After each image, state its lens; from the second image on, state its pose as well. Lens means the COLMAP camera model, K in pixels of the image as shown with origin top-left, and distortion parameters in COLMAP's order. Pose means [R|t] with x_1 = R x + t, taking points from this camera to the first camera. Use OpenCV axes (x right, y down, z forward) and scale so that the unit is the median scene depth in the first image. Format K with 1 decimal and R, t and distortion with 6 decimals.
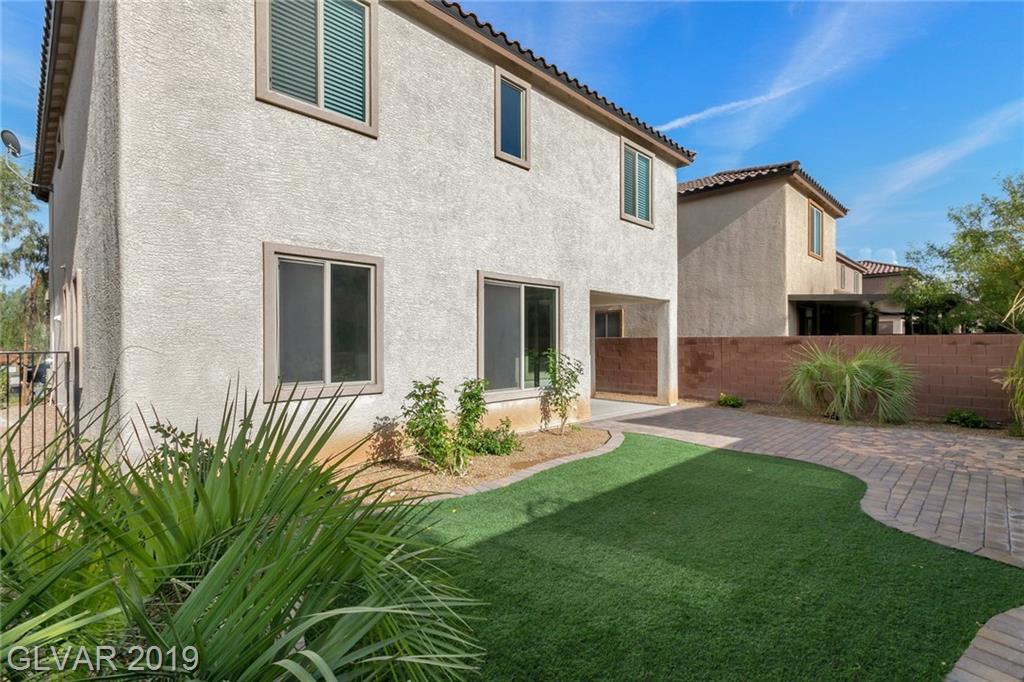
lens RADIAL K [[485.6, 0, 516.0], [0, 485.6, 340.1], [0, 0, 1]] dist [0.018252, -0.000076]
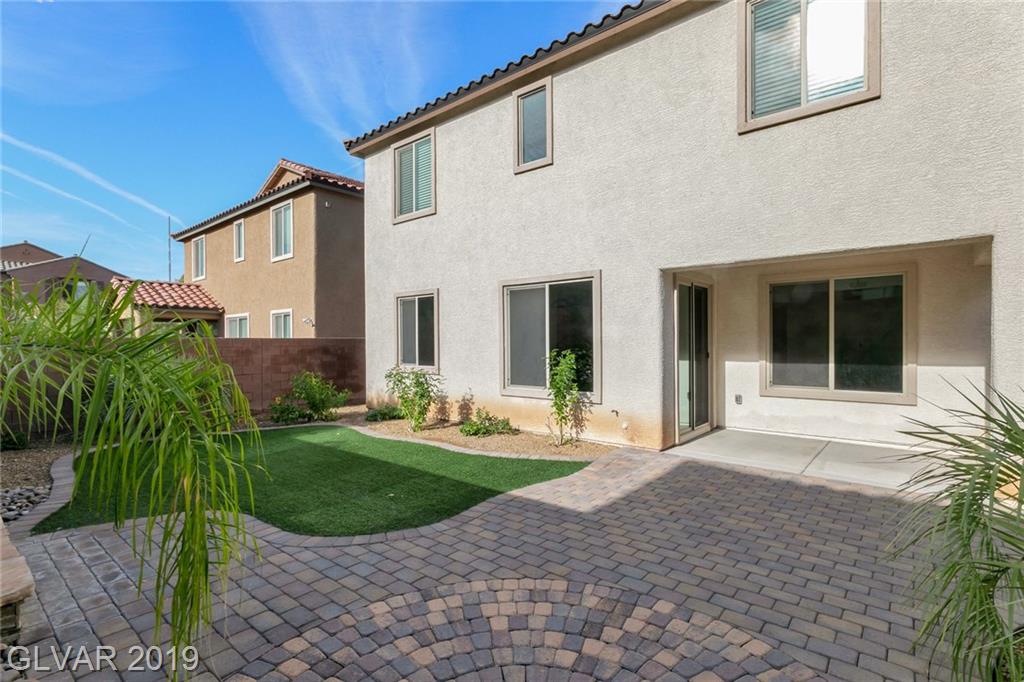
lens RADIAL K [[485.6, 0, 516.0], [0, 485.6, 340.1], [0, 0, 1]] dist [0.018252, -0.000076]
pose [[0.085286, 0.002605, -0.996353, 1.062932], [0.011383, 0.999929, 0.003589, -0.004629], [0.996291, -0.011648, 0.085250, 0.908408]]
